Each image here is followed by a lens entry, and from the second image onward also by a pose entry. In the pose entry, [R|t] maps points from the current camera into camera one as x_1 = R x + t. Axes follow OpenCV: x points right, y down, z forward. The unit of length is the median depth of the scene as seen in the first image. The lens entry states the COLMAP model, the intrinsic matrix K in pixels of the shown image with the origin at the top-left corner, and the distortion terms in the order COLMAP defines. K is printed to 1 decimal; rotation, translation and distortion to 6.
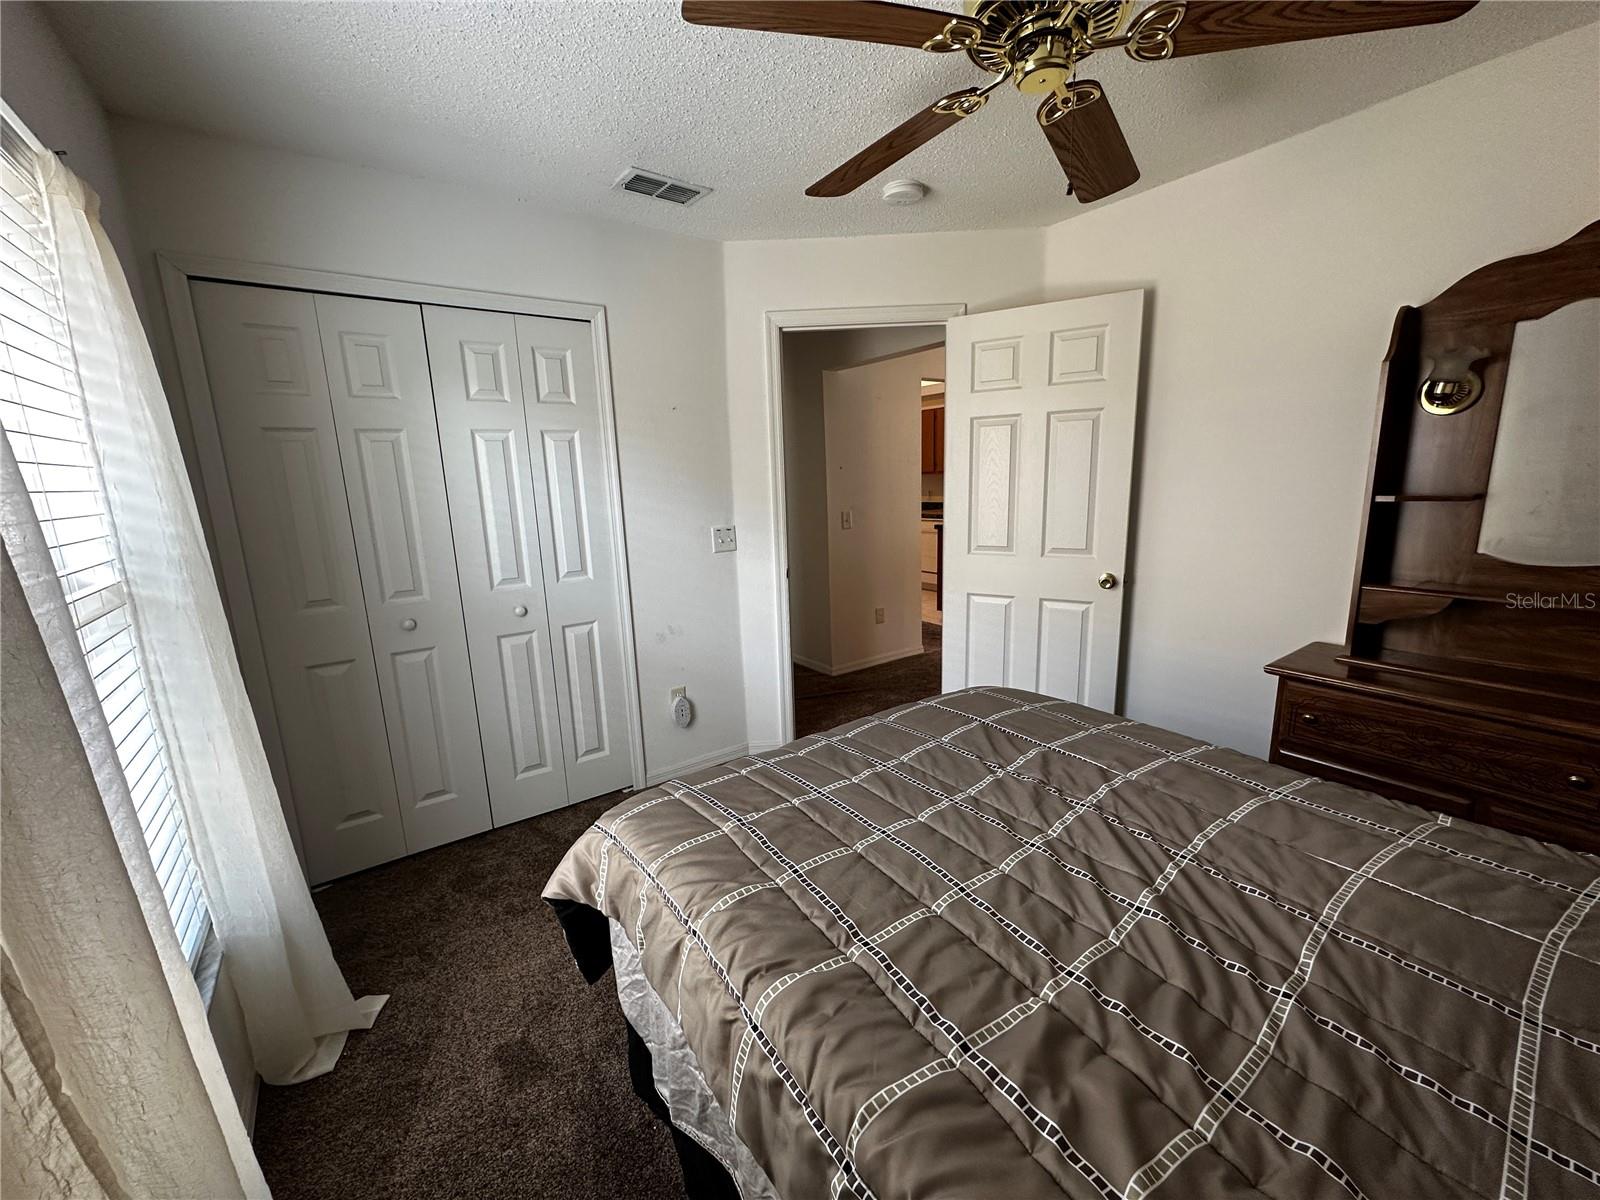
lens RADIAL K [[639.1, 0, 800.0], [0, 639.1, 600.0], [0, 0, 1]] dist [-0.006731, 0.002035]
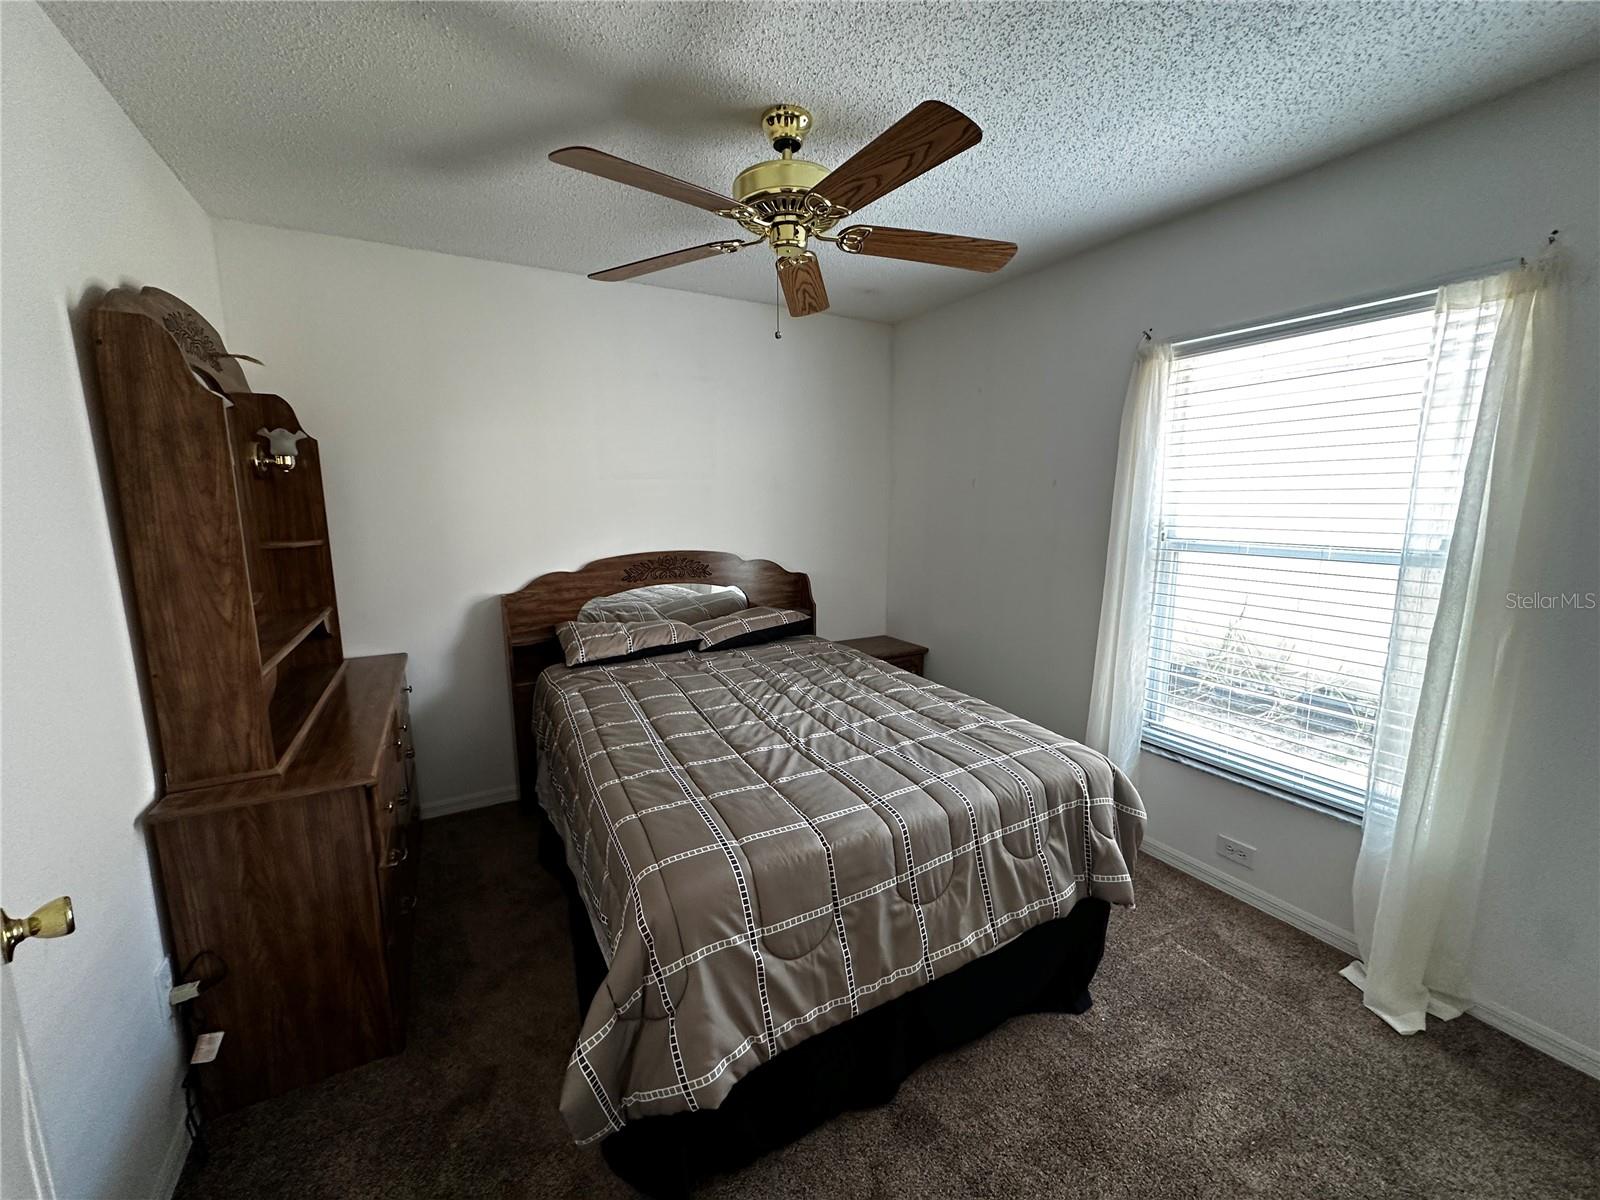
lens RADIAL K [[639.1, 0, 800.0], [0, 639.1, 600.0], [0, 0, 1]] dist [-0.006731, 0.002035]
pose [[-0.993518, 0.018859, 0.112101, 0.174305], [0.056450, 0.937809, 0.342530, -0.481545], [-0.098670, 0.346638, -0.932795, 2.262096]]
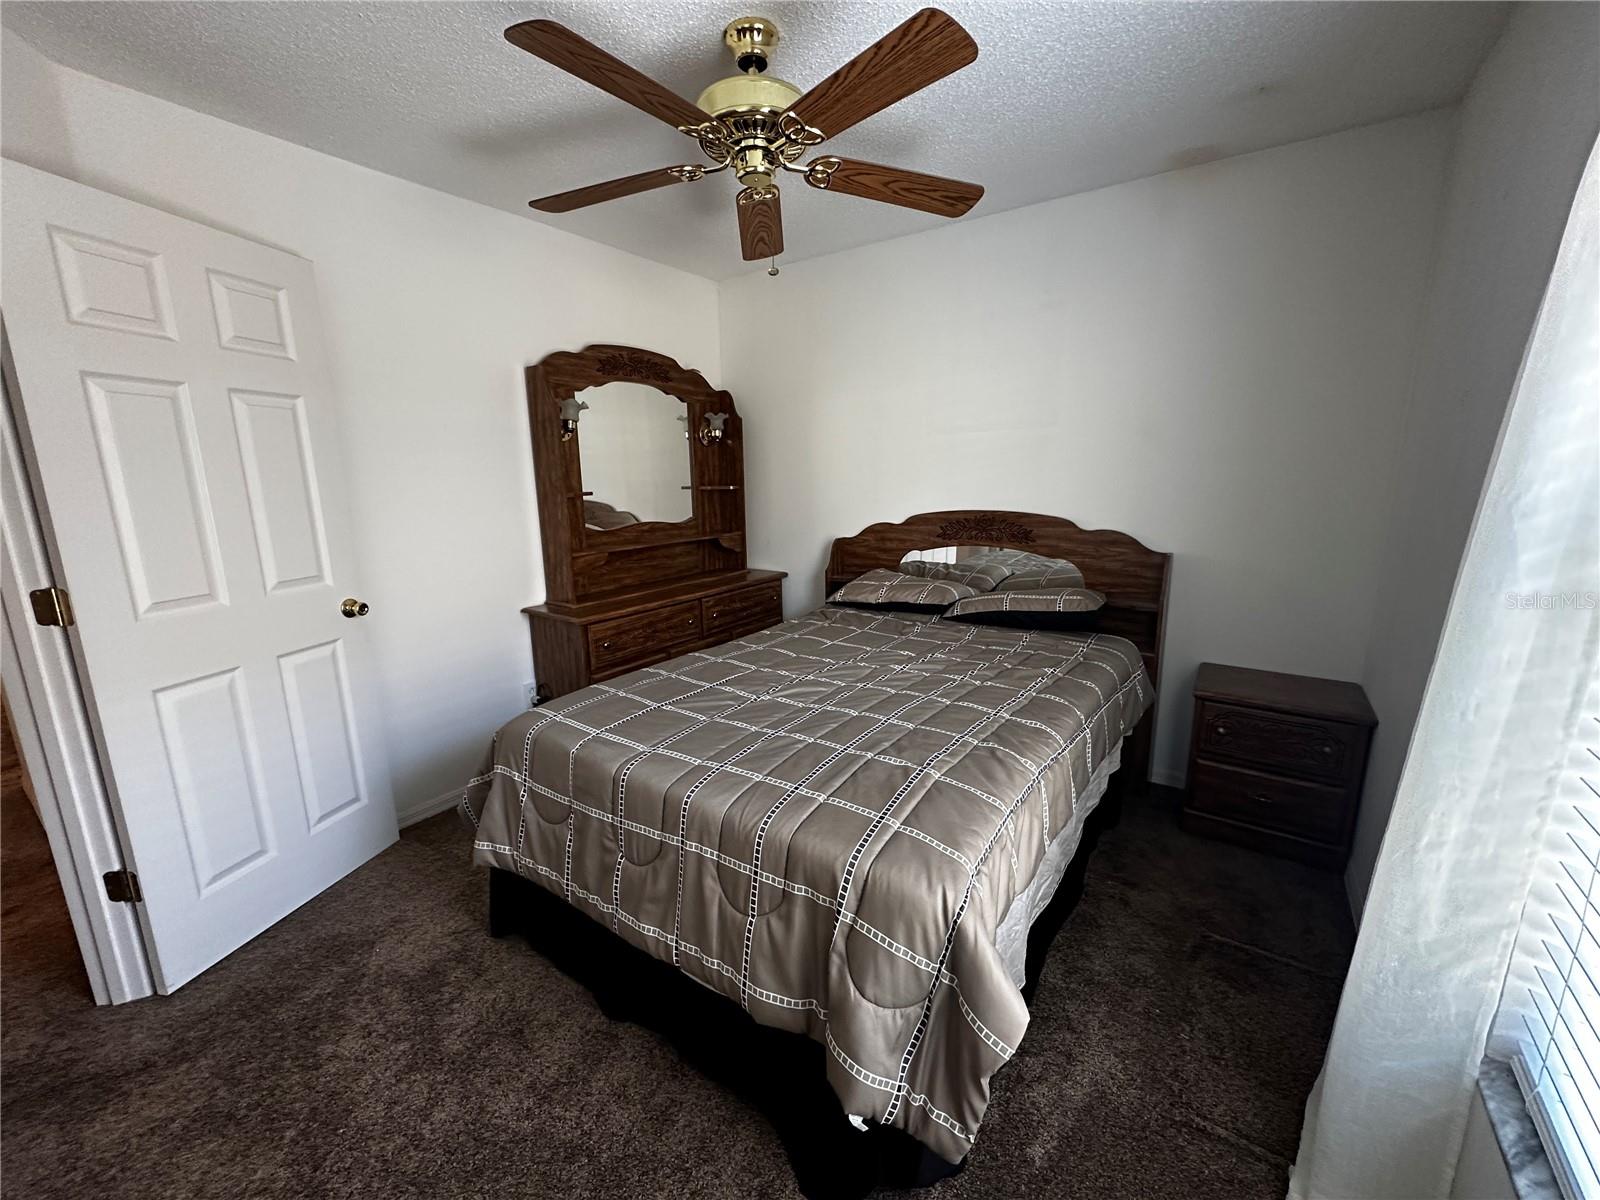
lens RADIAL K [[639.1, 0, 800.0], [0, 639.1, 600.0], [0, 0, 1]] dist [-0.006731, 0.002035]
pose [[-0.334143, -0.150260, 0.930468, -0.925170], [0.207383, 0.951296, 0.228097, -0.205444], [-0.919424, 0.269180, -0.286708, 1.328488]]
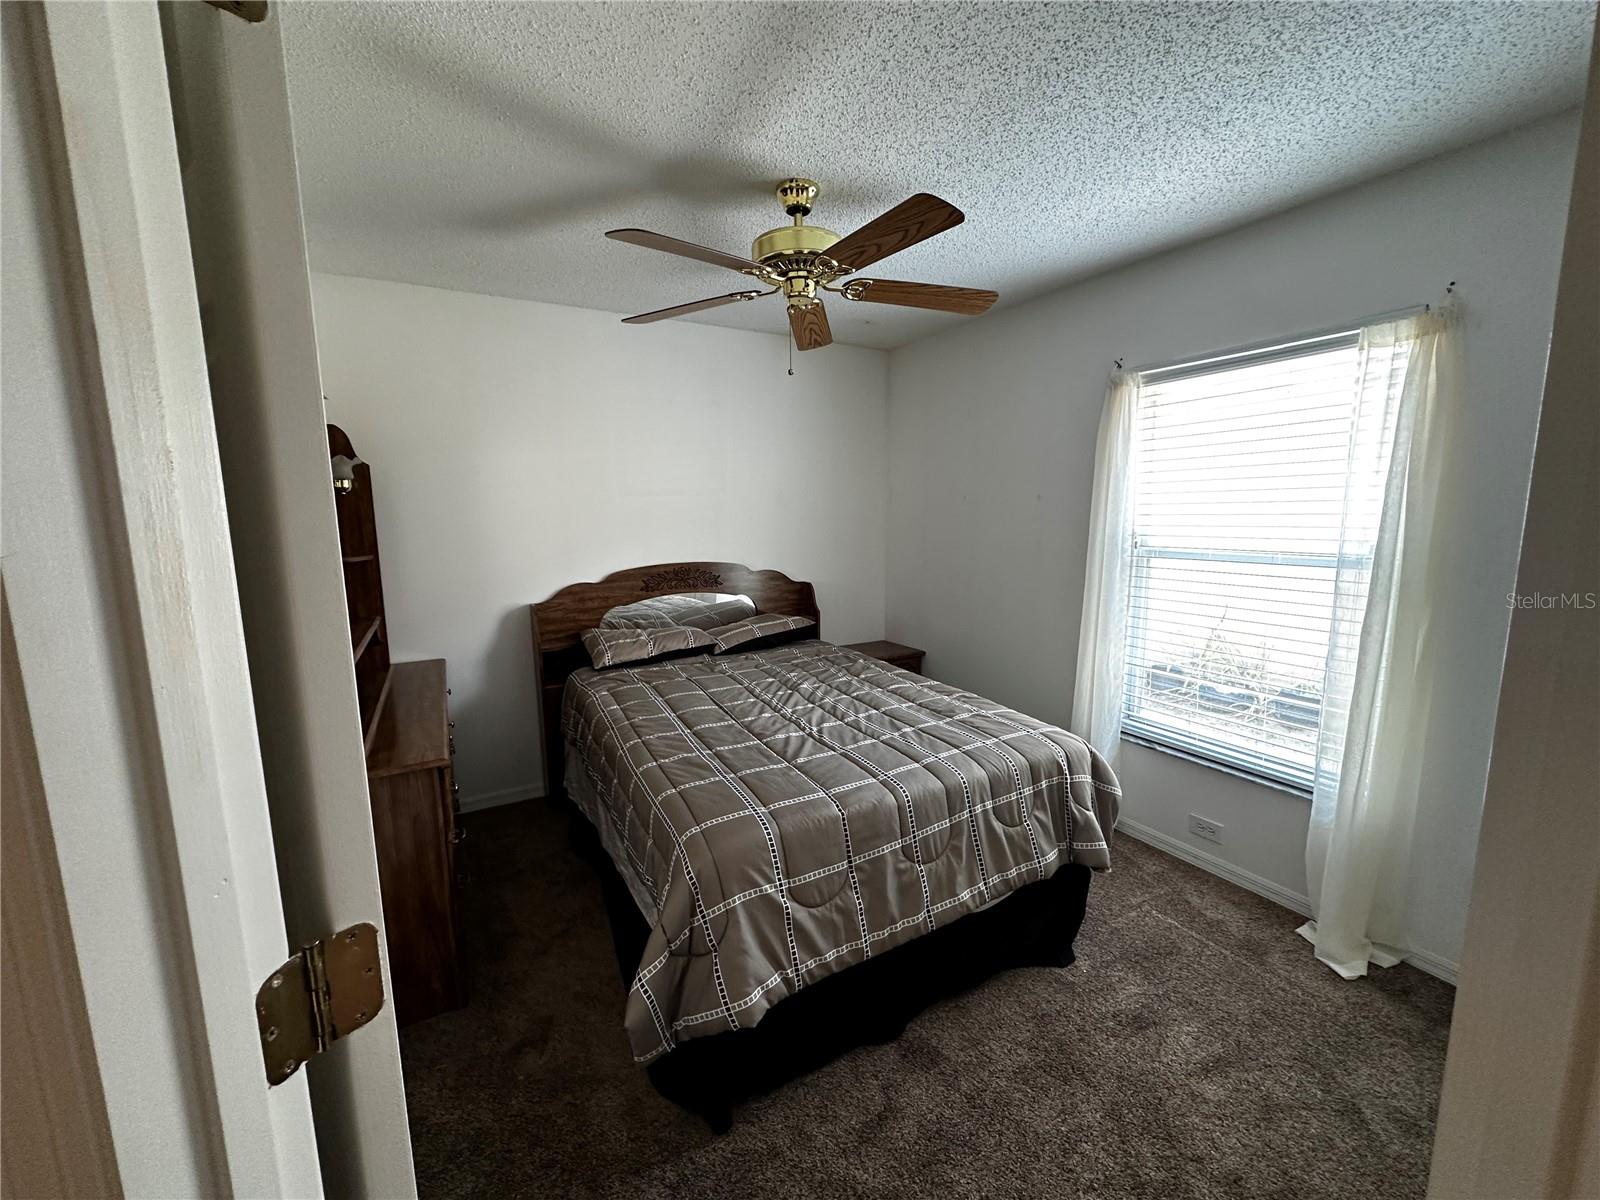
lens RADIAL K [[639.1, 0, 800.0], [0, 639.1, 600.0], [0, 0, 1]] dist [-0.006731, 0.002035]
pose [[-0.993953, 0.031095, 0.105316, 0.193001], [0.064042, 0.943221, 0.325933, -0.528062], [-0.089202, 0.330707, -0.939508, 2.439414]]
